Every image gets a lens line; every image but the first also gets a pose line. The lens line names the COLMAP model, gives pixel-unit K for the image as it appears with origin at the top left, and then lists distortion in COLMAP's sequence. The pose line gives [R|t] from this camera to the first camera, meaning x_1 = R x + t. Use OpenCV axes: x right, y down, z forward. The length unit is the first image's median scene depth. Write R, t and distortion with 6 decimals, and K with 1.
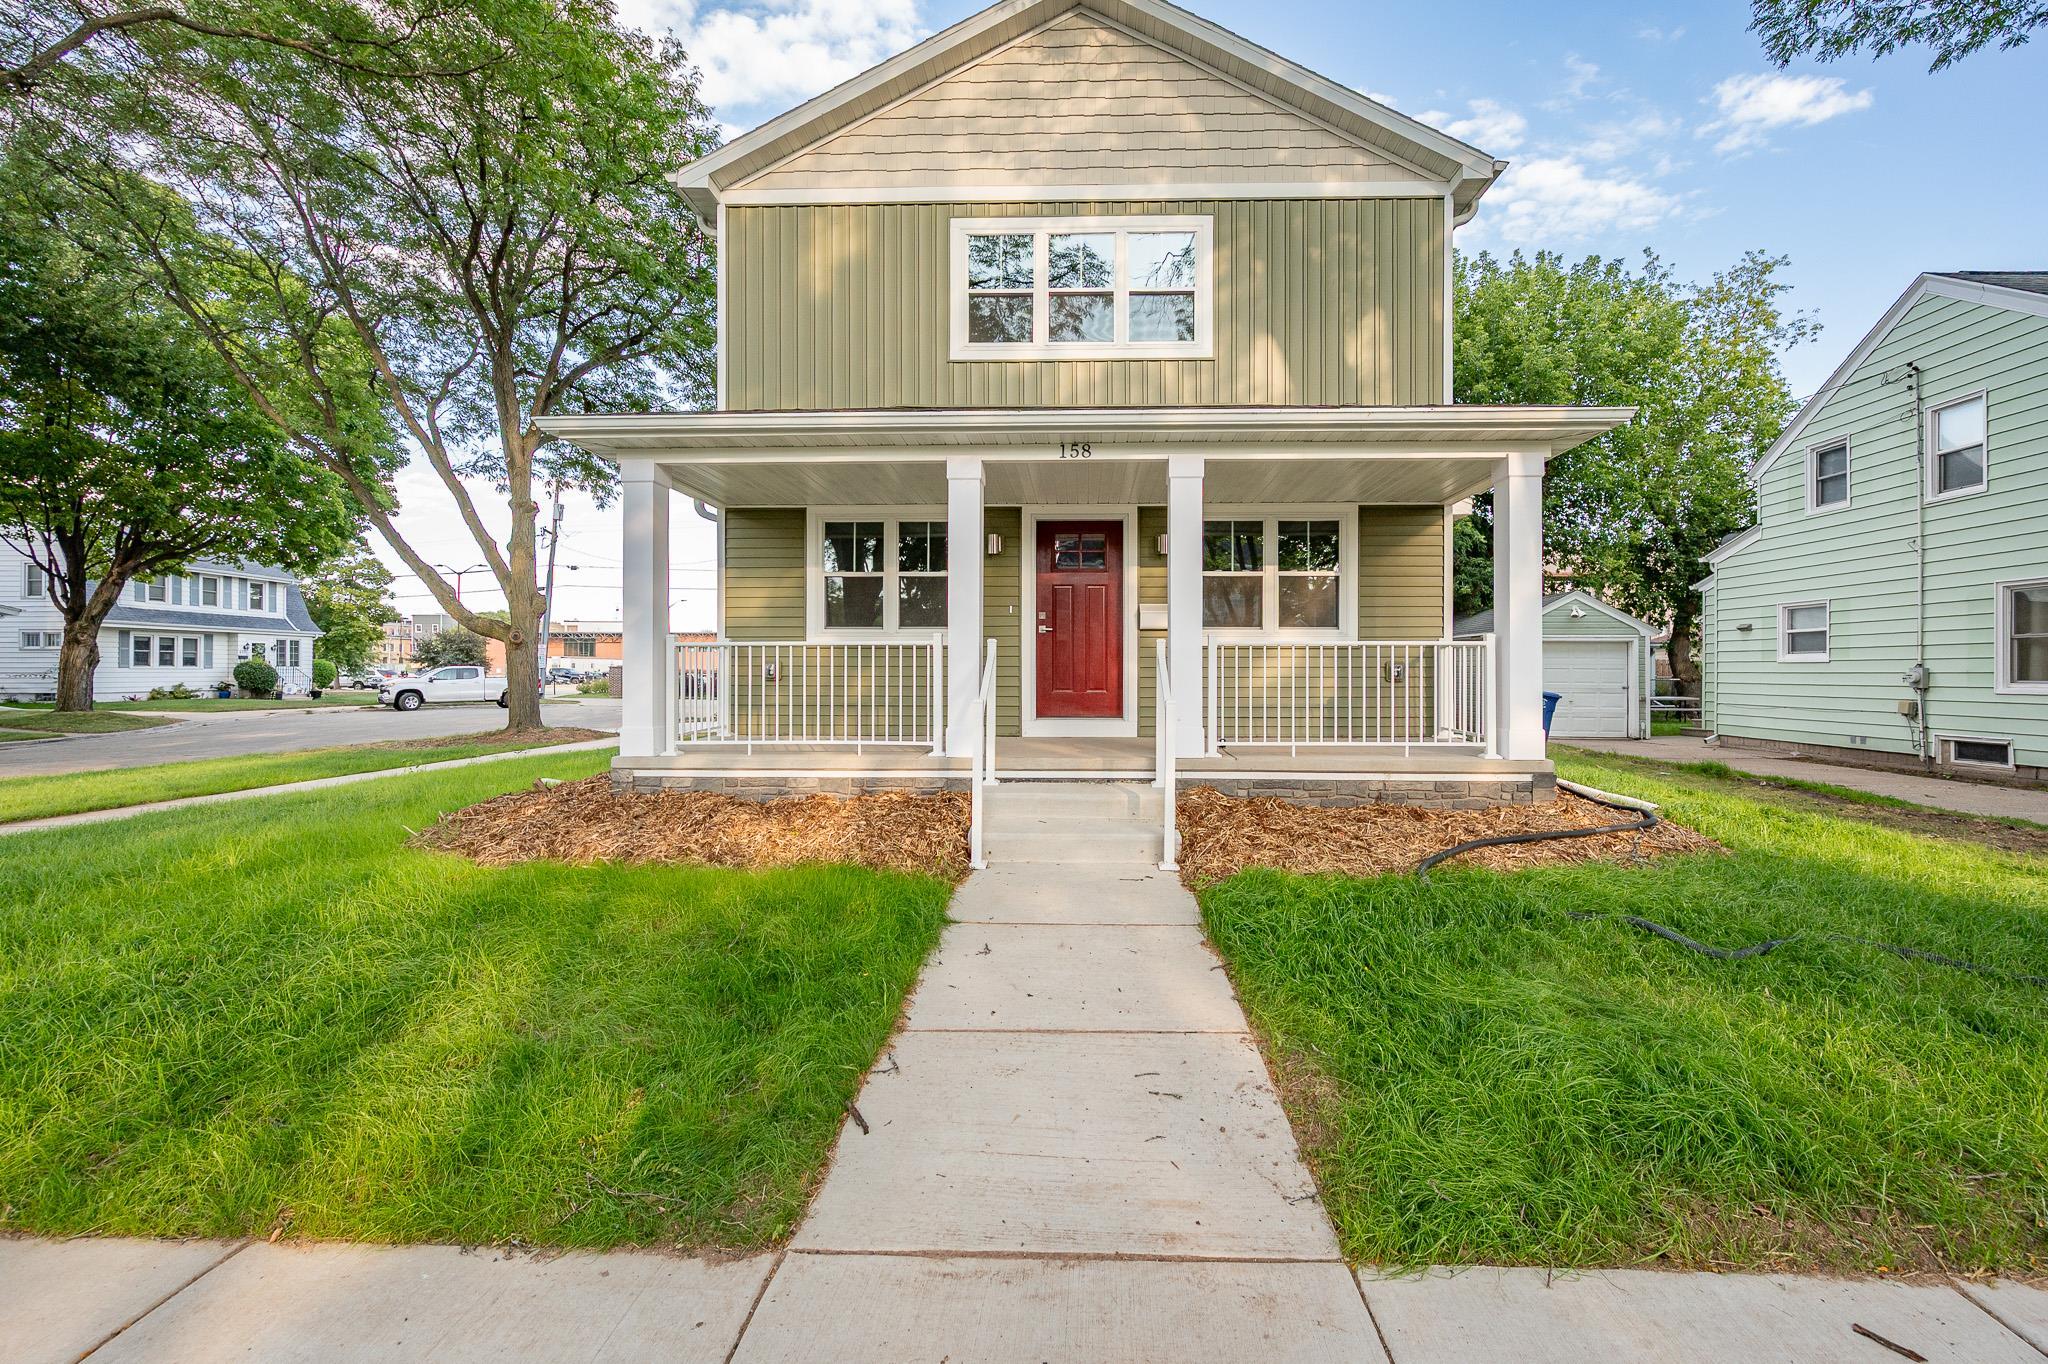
lens RADIAL K [[849.8, 0, 1064.1], [0, 849.8, 664.2], [0, 0, 1]] dist [-0.000387, -0.000181]
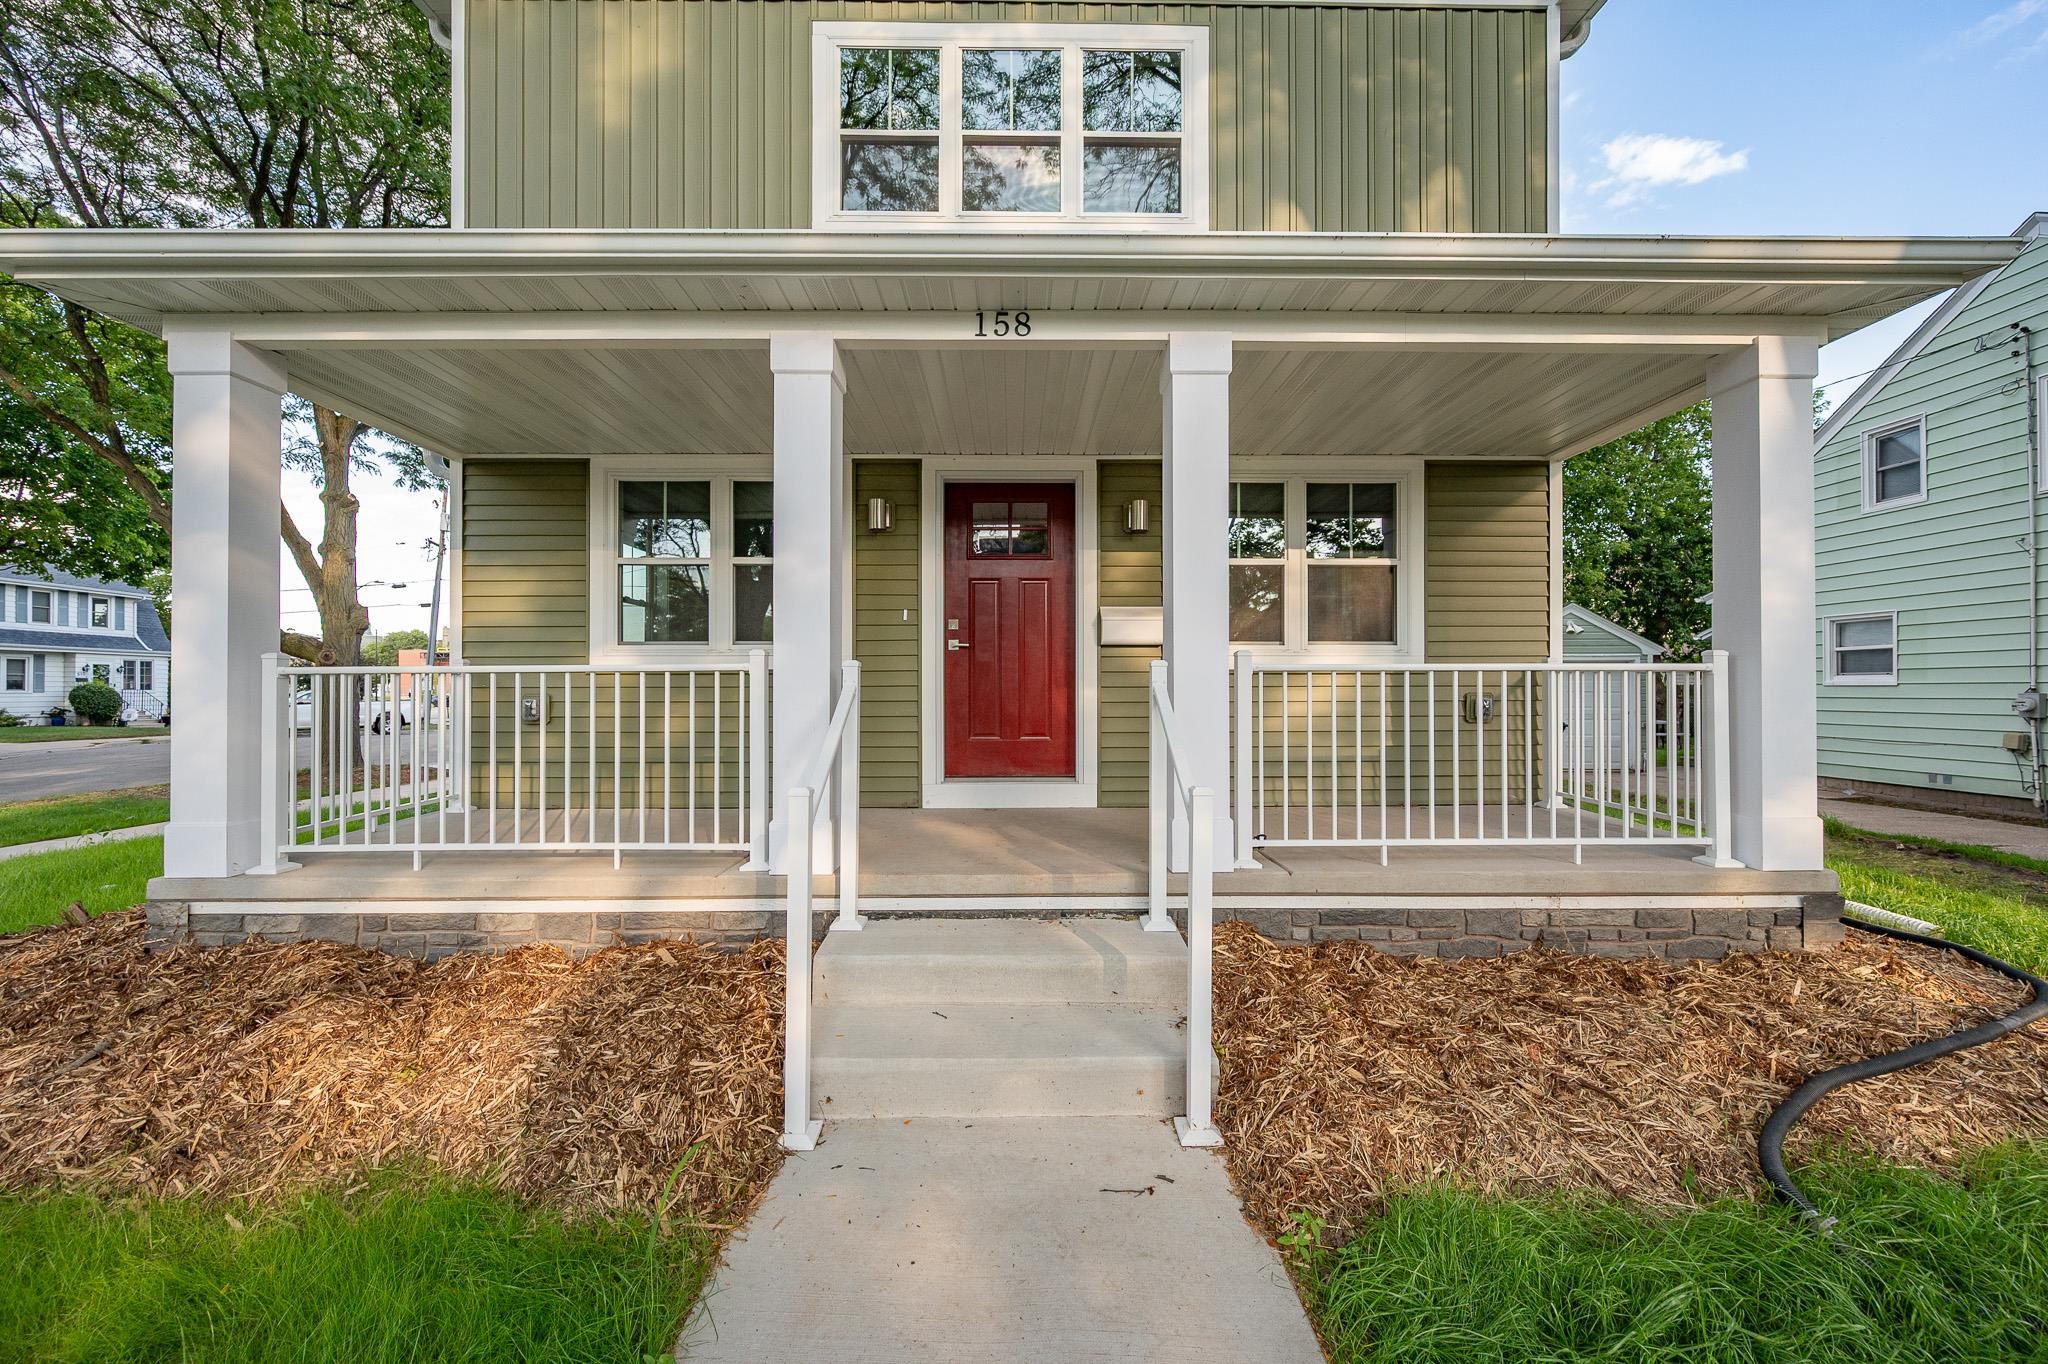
lens RADIAL K [[825.9, 0, 1025.8], [0, 825.9, 678.8], [0, 0, 1]] dist [-0.000536, -0.000077]
pose [[0.999198, -0.001957, 0.039992, 0.004733], [0.002164, 0.999985, -0.005118, -0.011346], [-0.039981, 0.005201, 0.999187, 0.356352]]
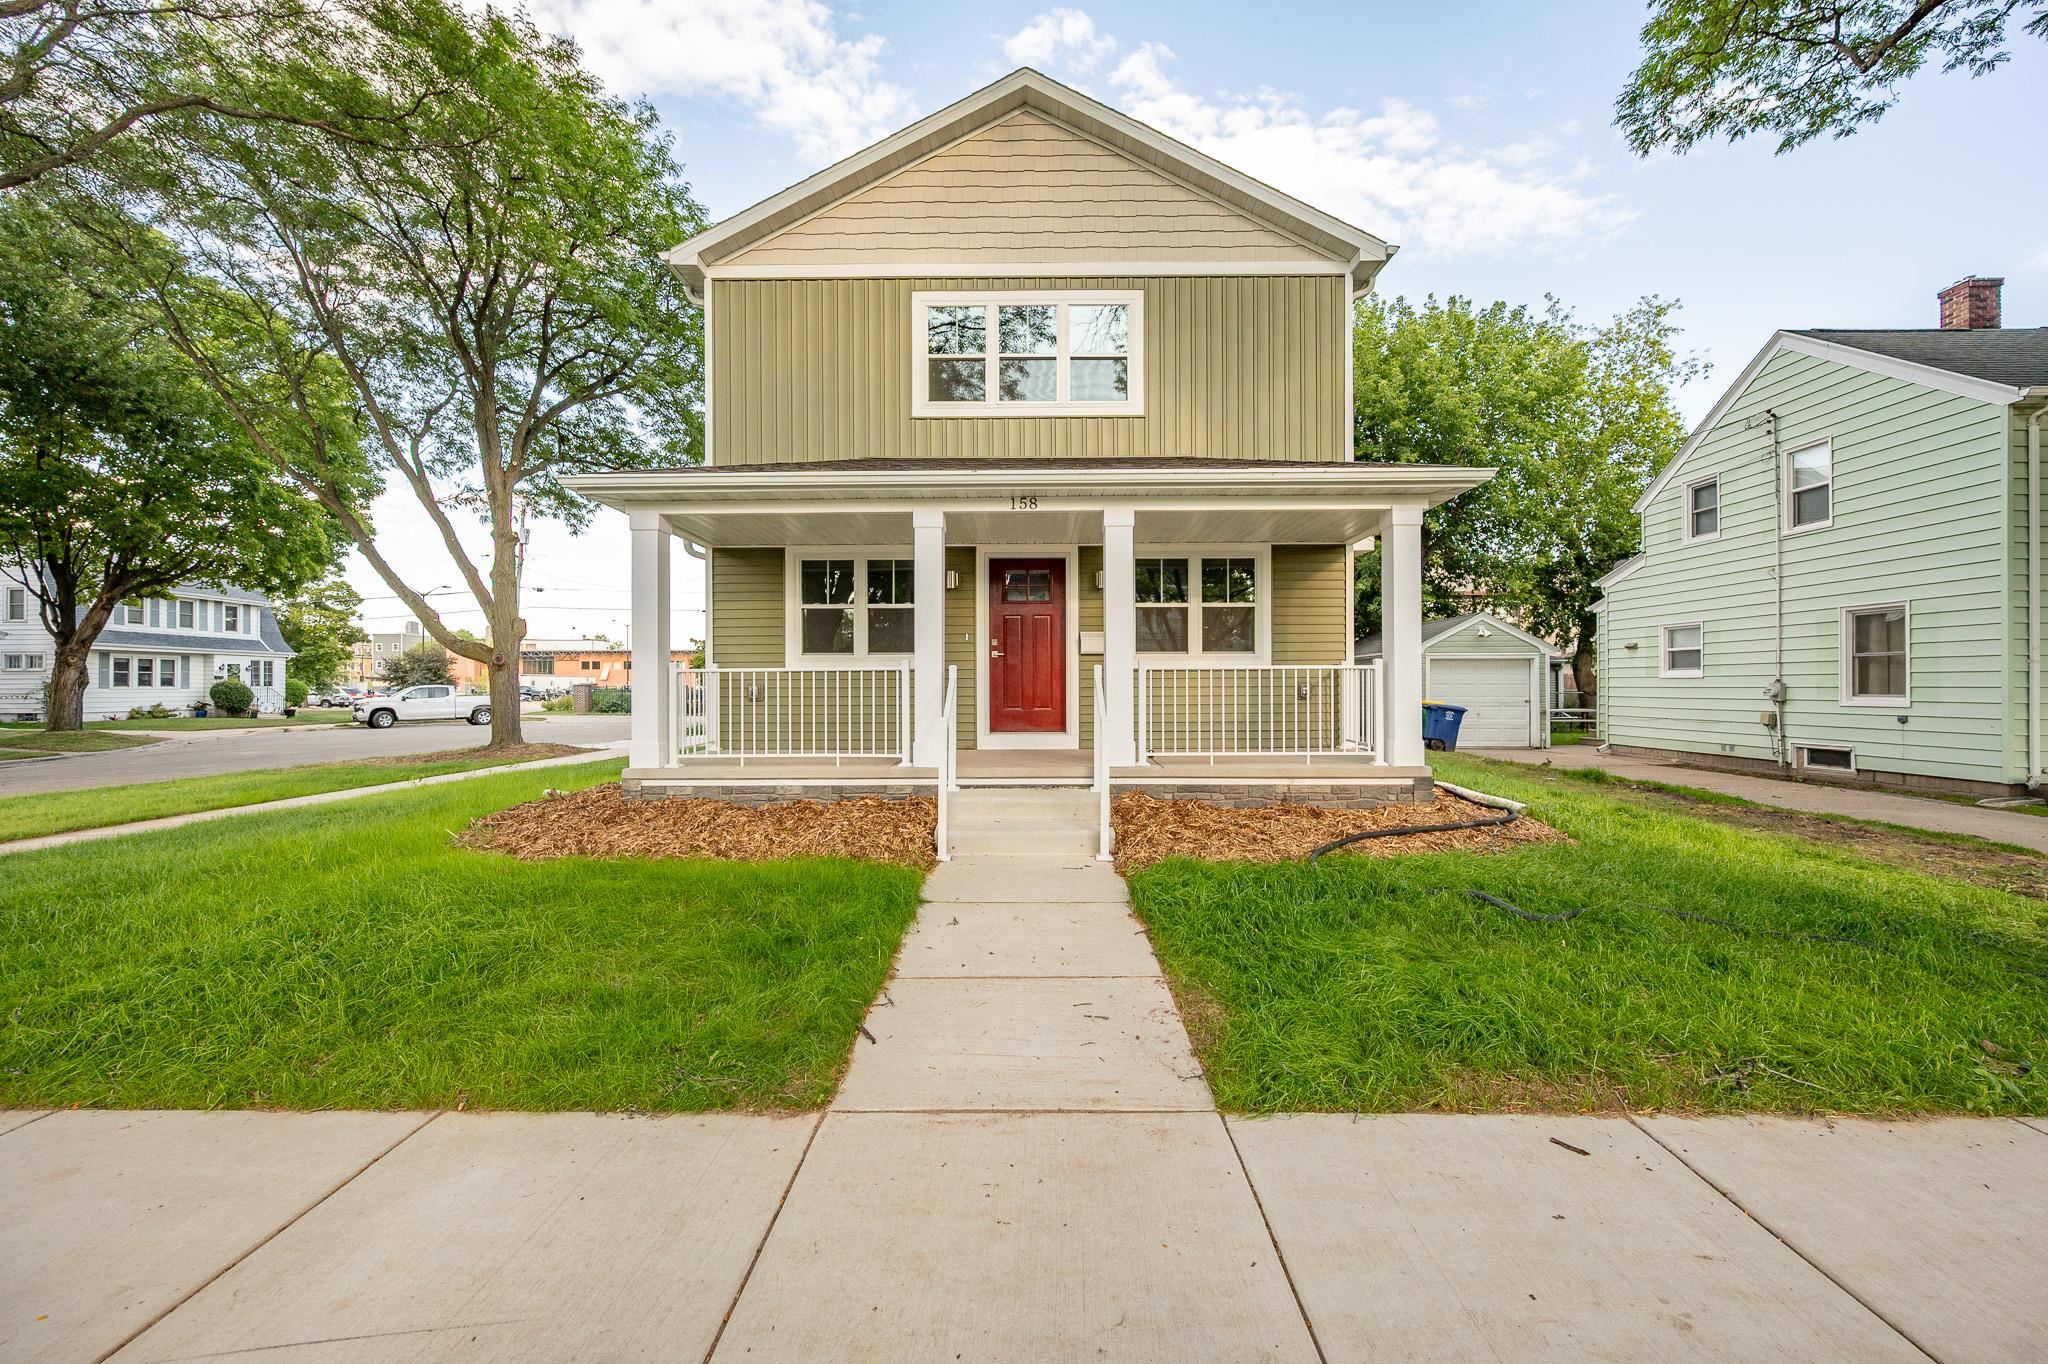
lens RADIAL K [[825.9, 0, 1025.8], [0, 825.9, 678.8], [0, 0, 1]] dist [-0.000536, -0.000077]
pose [[0.999831, -0.004659, 0.017790, -0.004103], [0.004661, 0.999989, -0.000042, -0.008332], [-0.017790, 0.000125, 0.999842, -0.101967]]
